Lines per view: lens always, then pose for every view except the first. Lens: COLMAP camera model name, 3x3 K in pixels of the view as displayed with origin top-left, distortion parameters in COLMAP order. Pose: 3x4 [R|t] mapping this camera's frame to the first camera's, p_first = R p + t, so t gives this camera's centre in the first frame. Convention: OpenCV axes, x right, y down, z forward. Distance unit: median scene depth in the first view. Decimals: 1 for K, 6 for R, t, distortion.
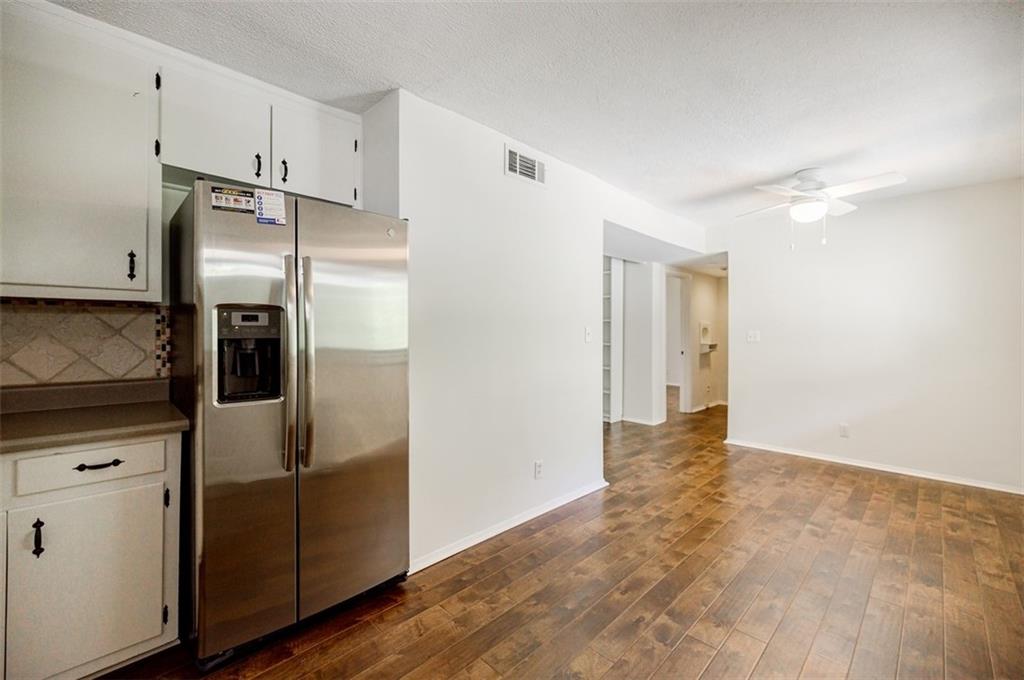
lens RADIAL K [[432.8, 0, 518.8], [0, 432.8, 332.3], [0, 0, 1]] dist [0.001648, -0.000439]
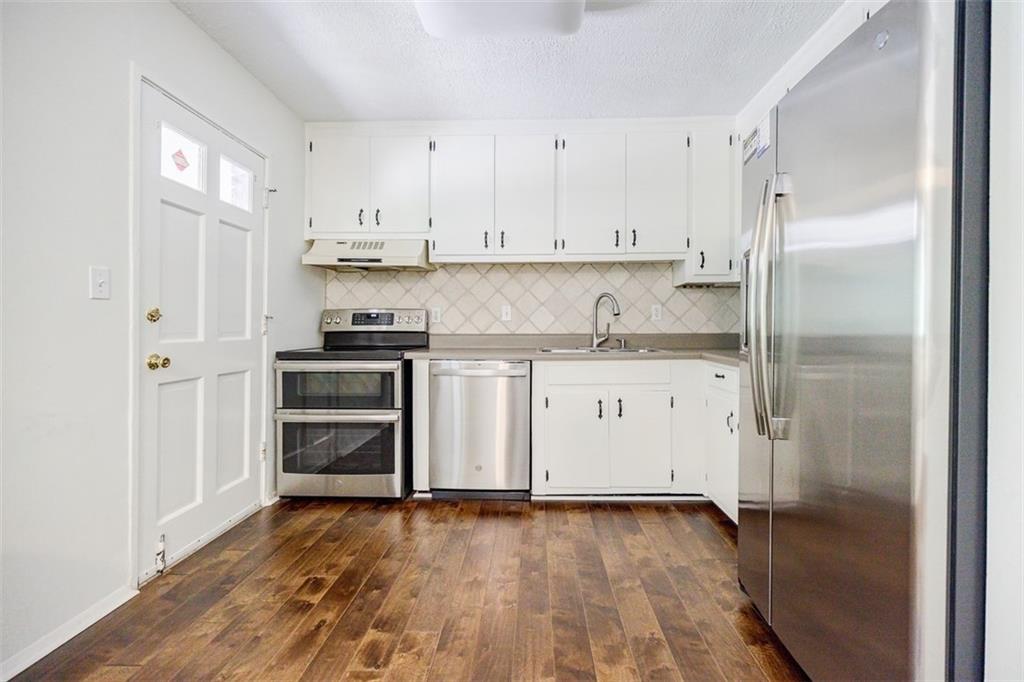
lens RADIAL K [[437.7, 0, 529.9], [0, 437.7, 331.7], [0, 0, 1]] dist [0.000317, 0.000027]
pose [[-0.721049, -0.002051, -0.692881, 0.353242], [-0.011576, 0.999892, 0.009087, 0.102029], [0.692788, 0.014573, -0.720994, 1.165213]]
